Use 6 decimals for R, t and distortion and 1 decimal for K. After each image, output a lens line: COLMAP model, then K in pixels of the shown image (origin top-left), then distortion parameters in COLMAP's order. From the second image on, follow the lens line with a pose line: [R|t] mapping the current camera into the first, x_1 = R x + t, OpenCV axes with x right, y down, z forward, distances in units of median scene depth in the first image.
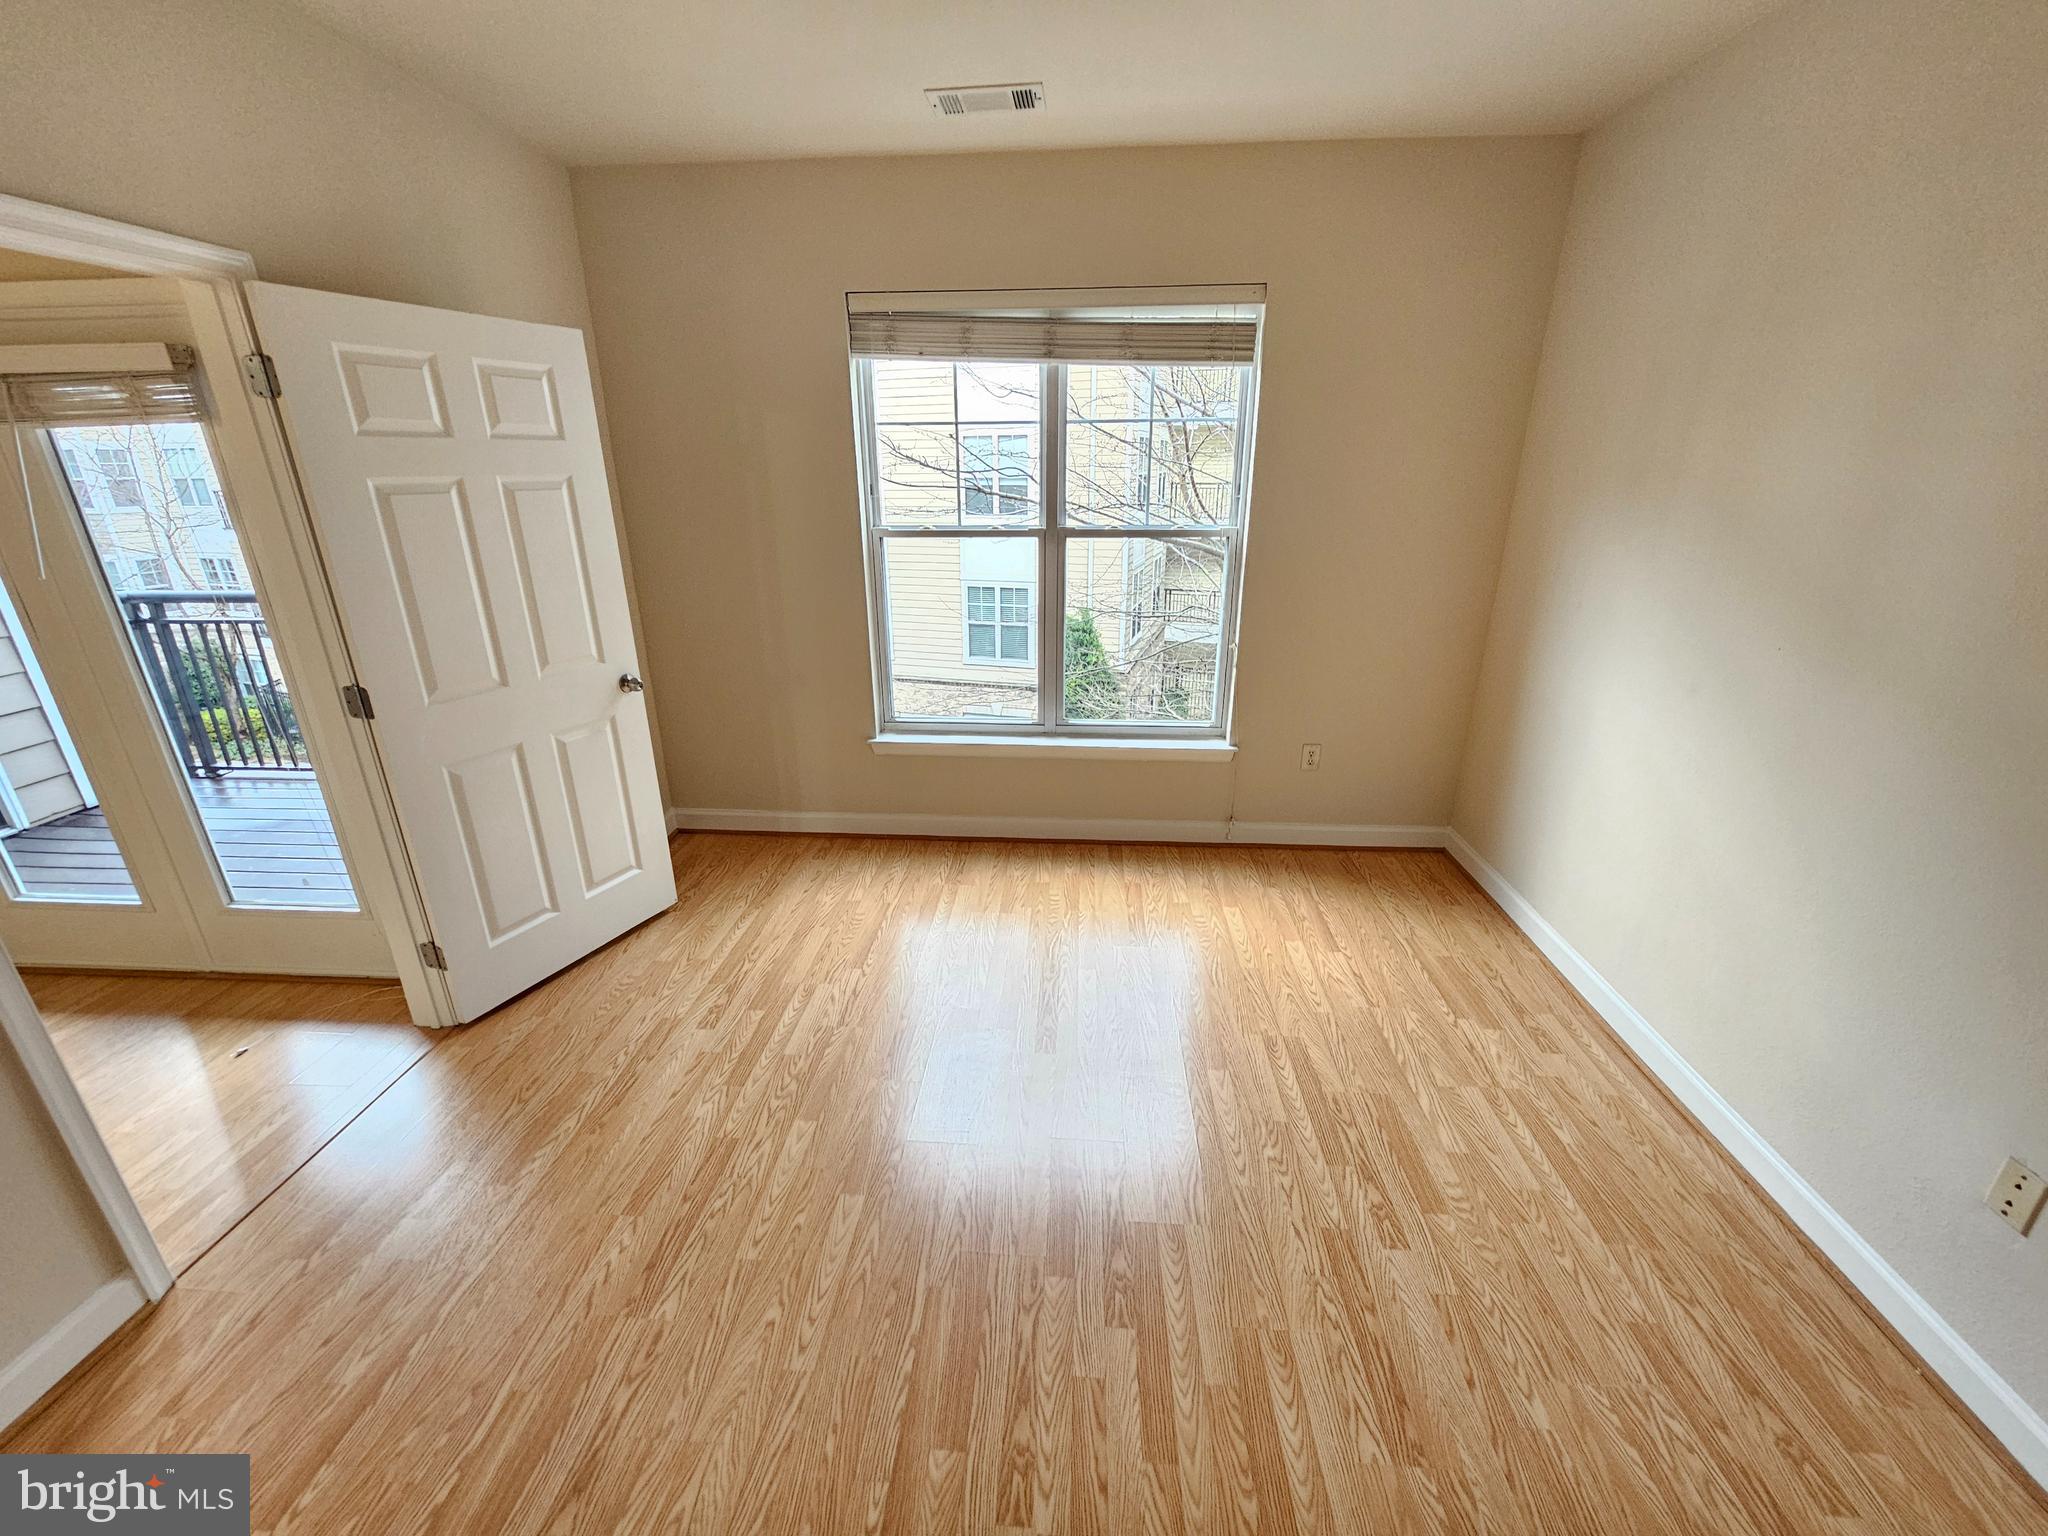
lens RADIAL K [[829.7, 0, 1024.5], [0, 829.7, 771.8], [0, 0, 1]] dist [-0.002583, 0.000787]
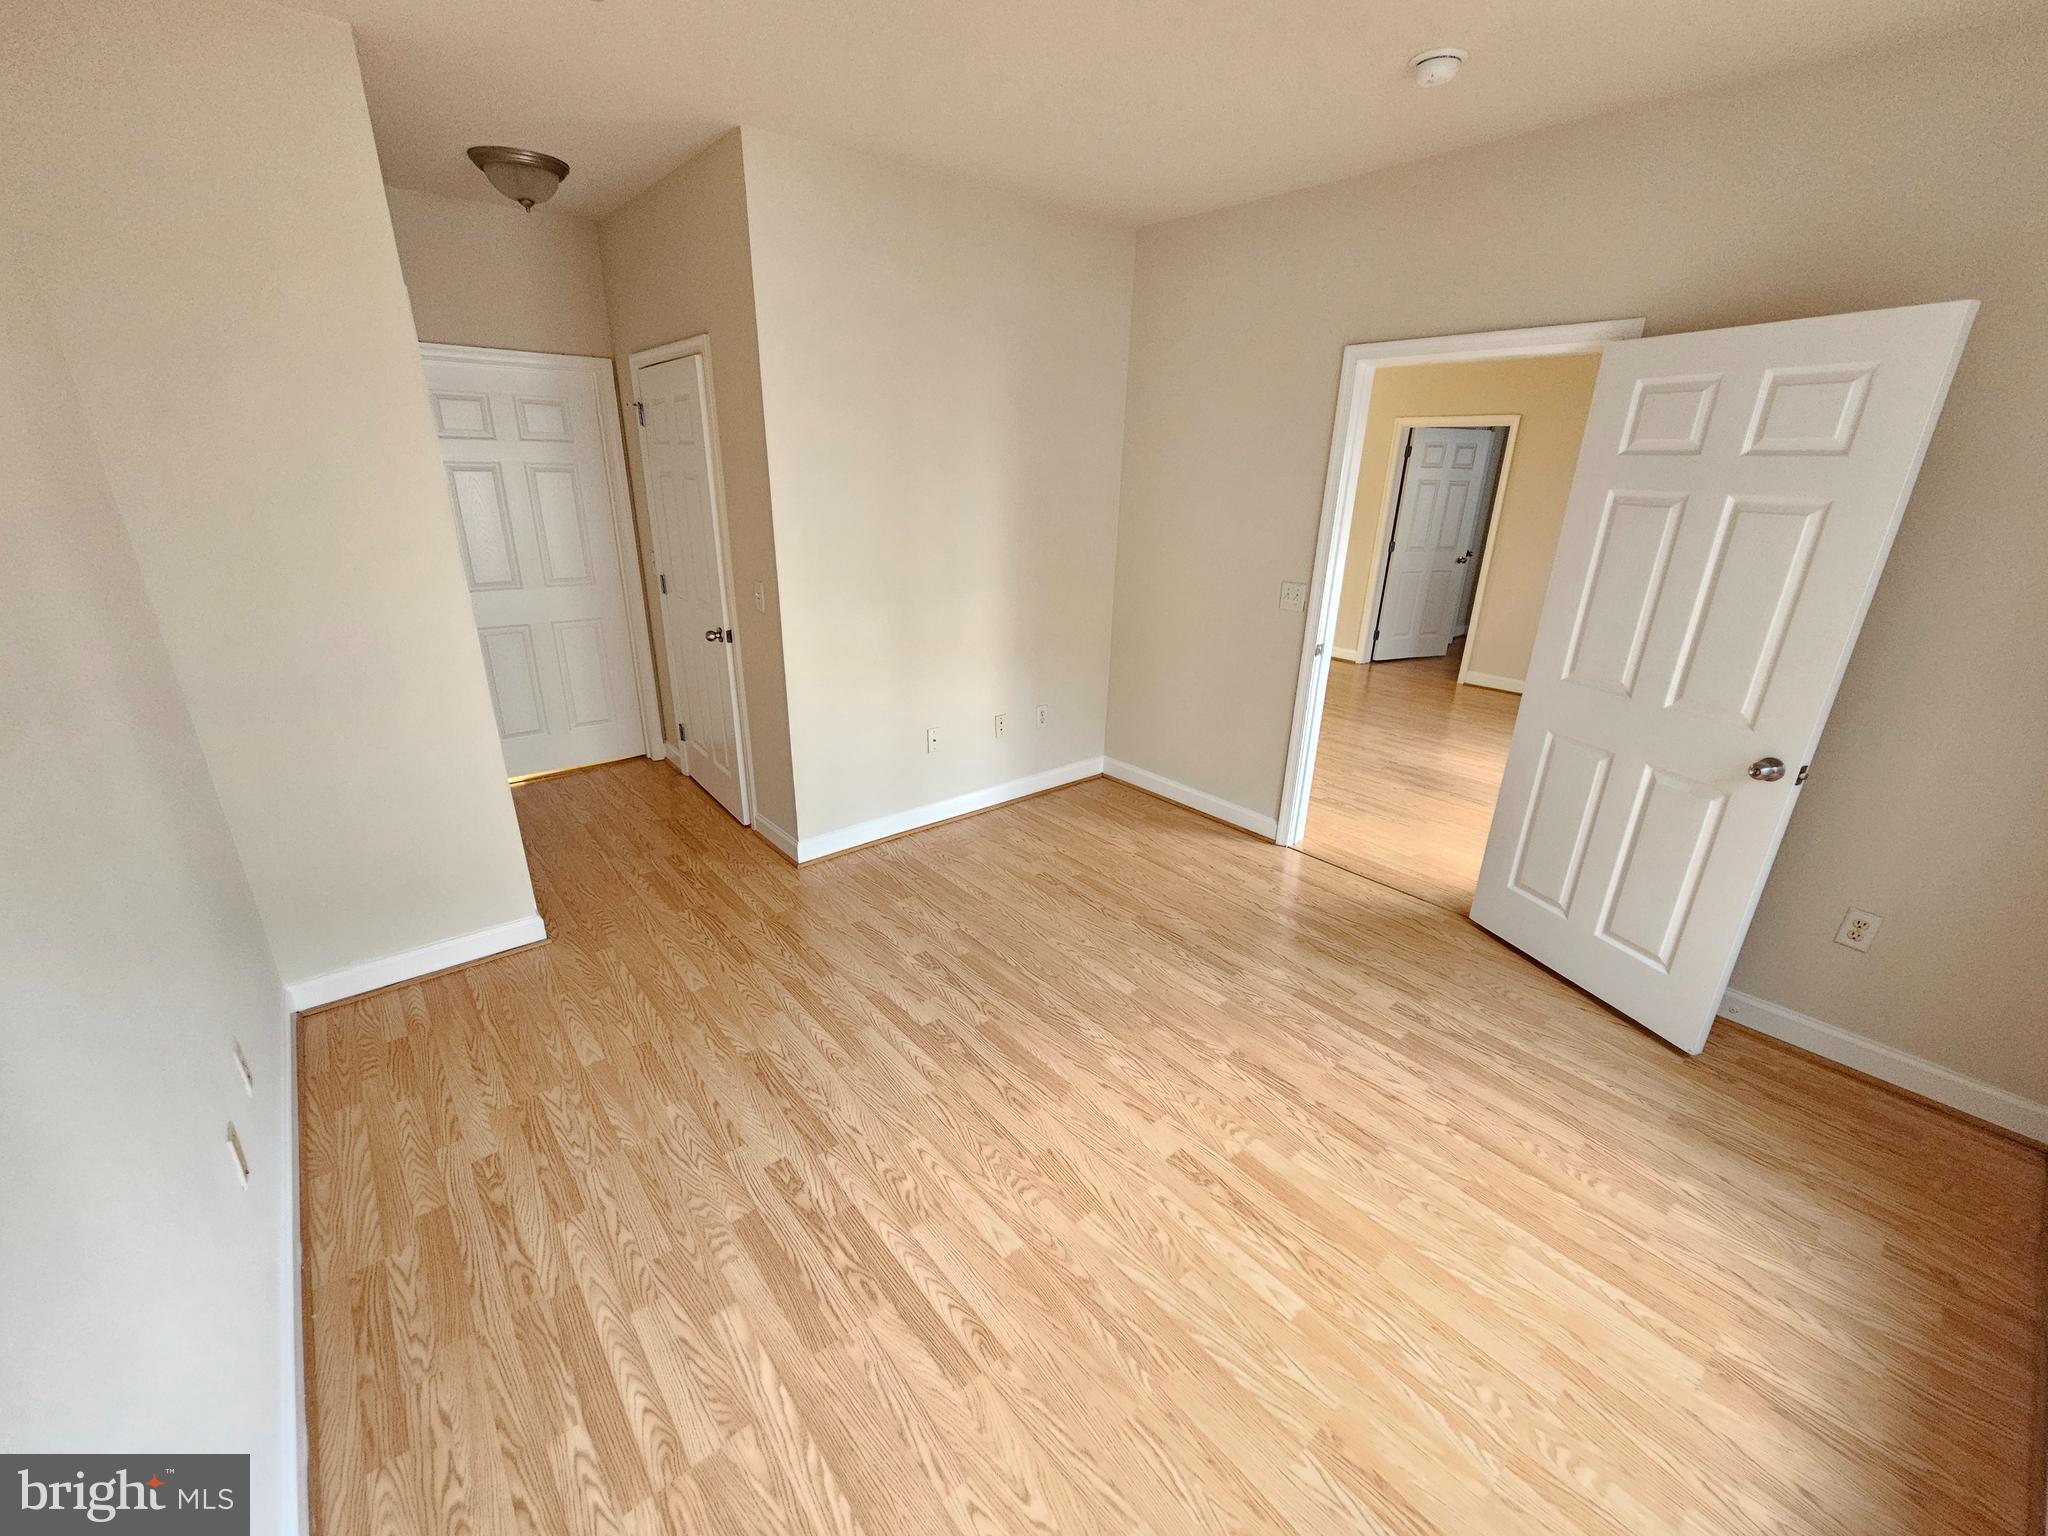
lens RADIAL K [[829.7, 0, 1009.5], [0, 829.7, 767.3], [0, 0, 1]] dist [-0.002583, 0.000787]
pose [[-0.724613, 0.231361, -0.649159, 0.768688], [-0.255398, 0.784737, 0.564765, -0.526056], [0.640084, 0.575031, -0.509541, 1.367478]]
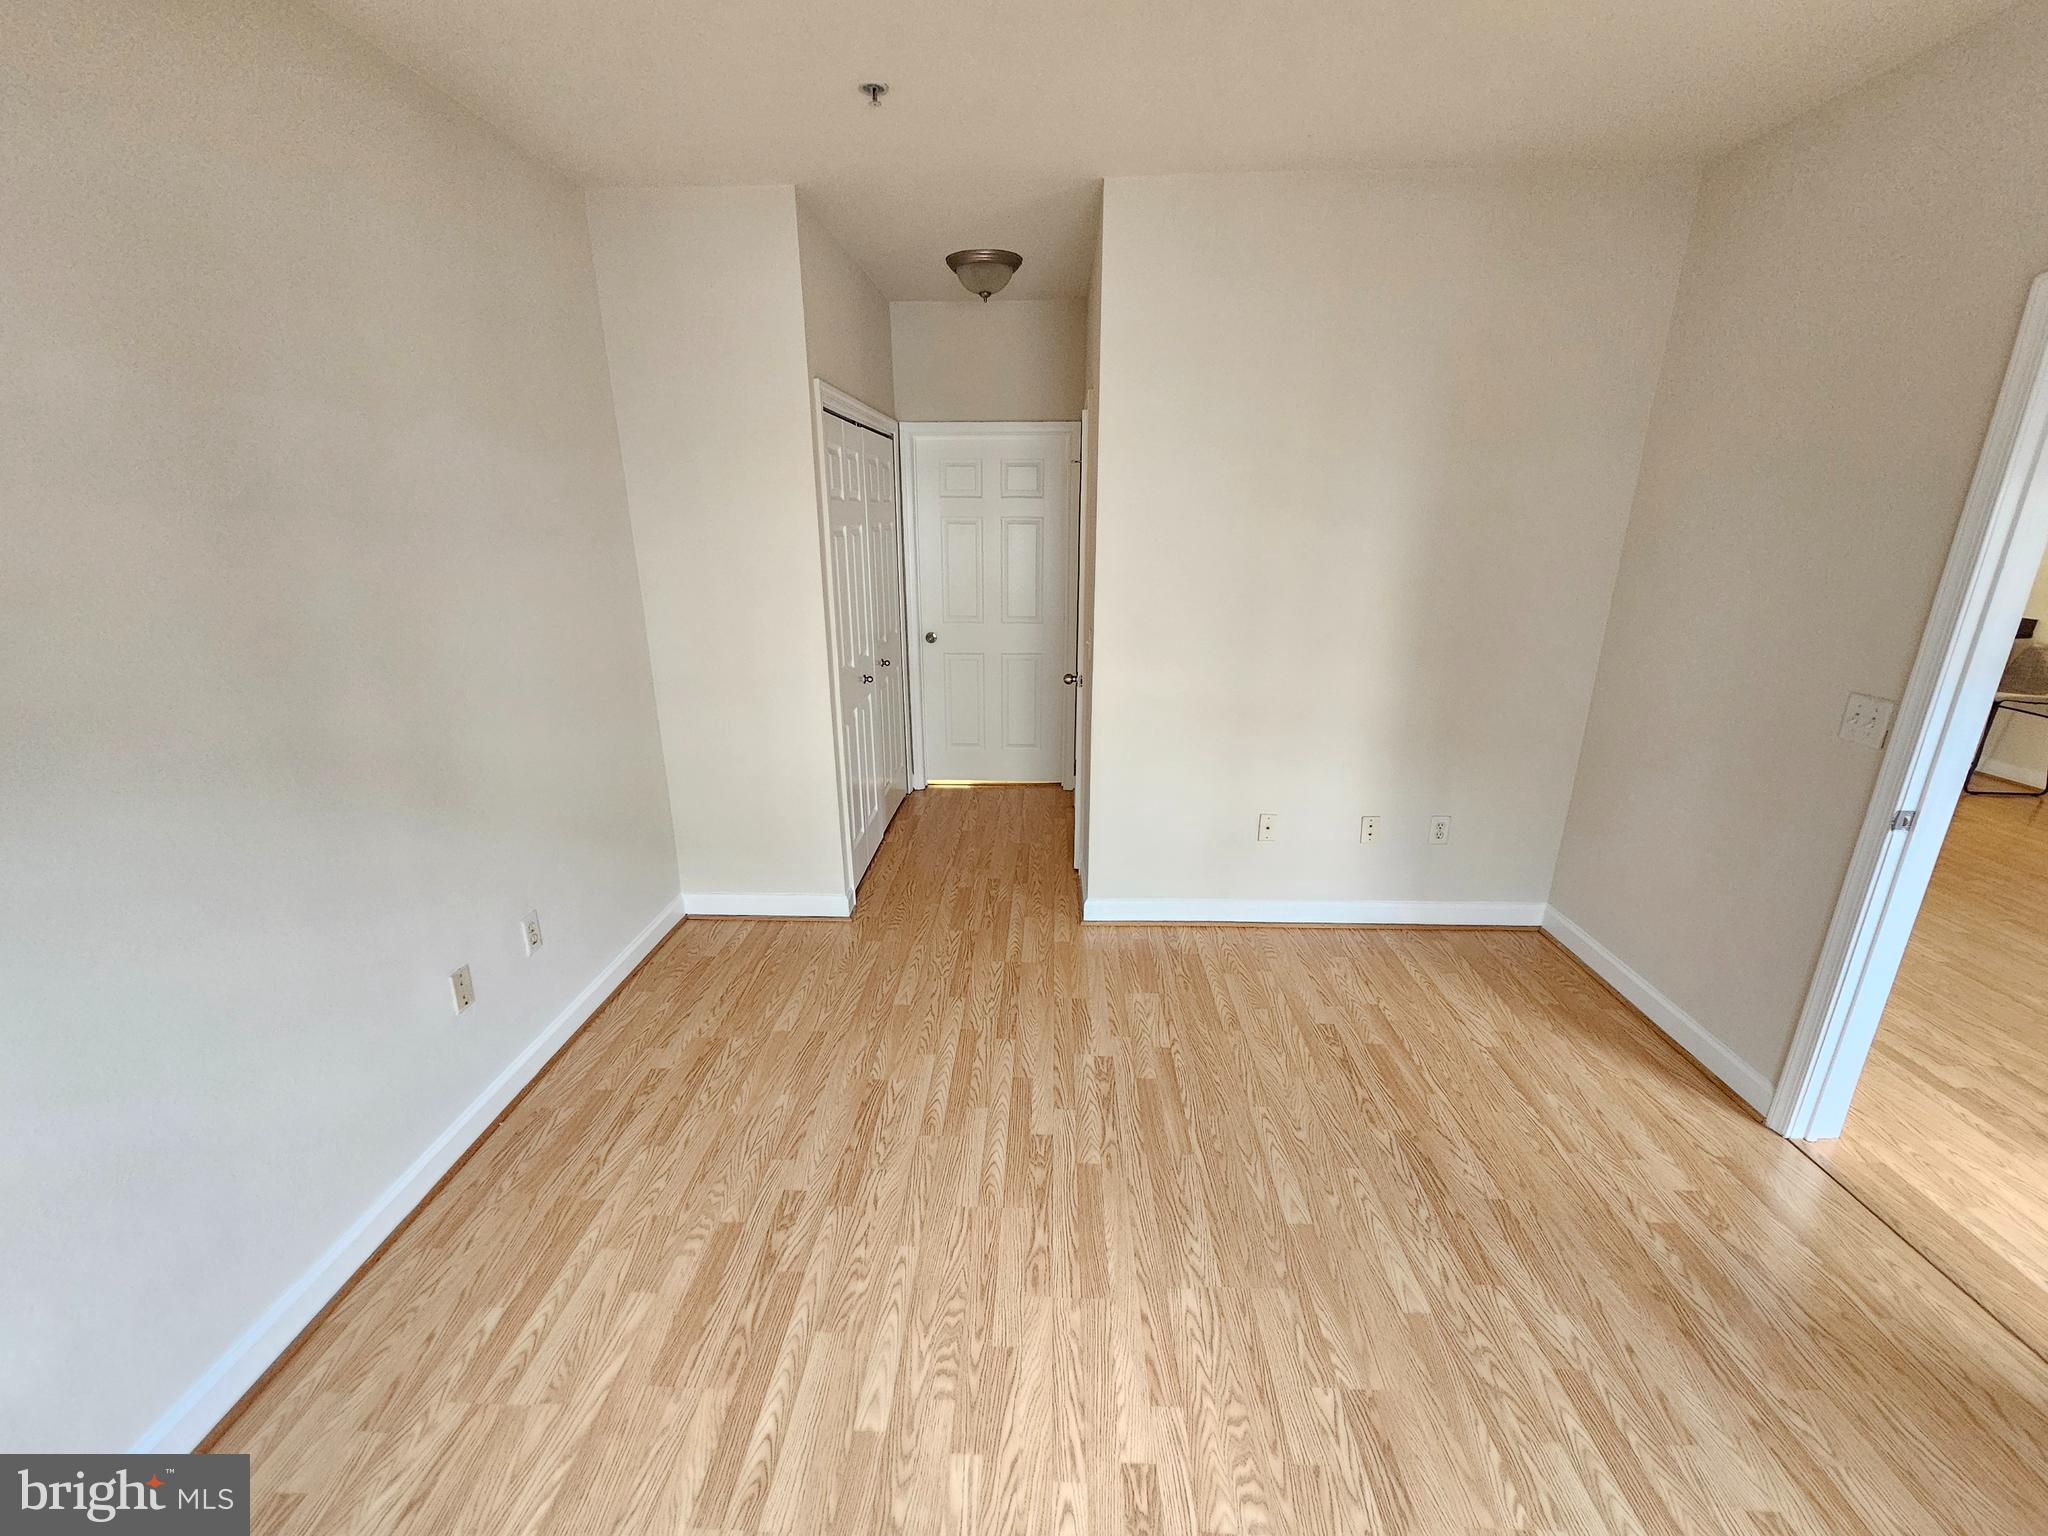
lens RADIAL K [[829.7, 0, 1027.2], [0, 829.7, 770.1], [0, 0, 1]] dist [-0.002583, 0.000787]
pose [[-0.999295, 0.020513, -0.031432, 0.144176], [-0.003181, 0.788138, 0.615490, -0.542554], [0.037398, 0.615156, -0.787518, 1.445675]]
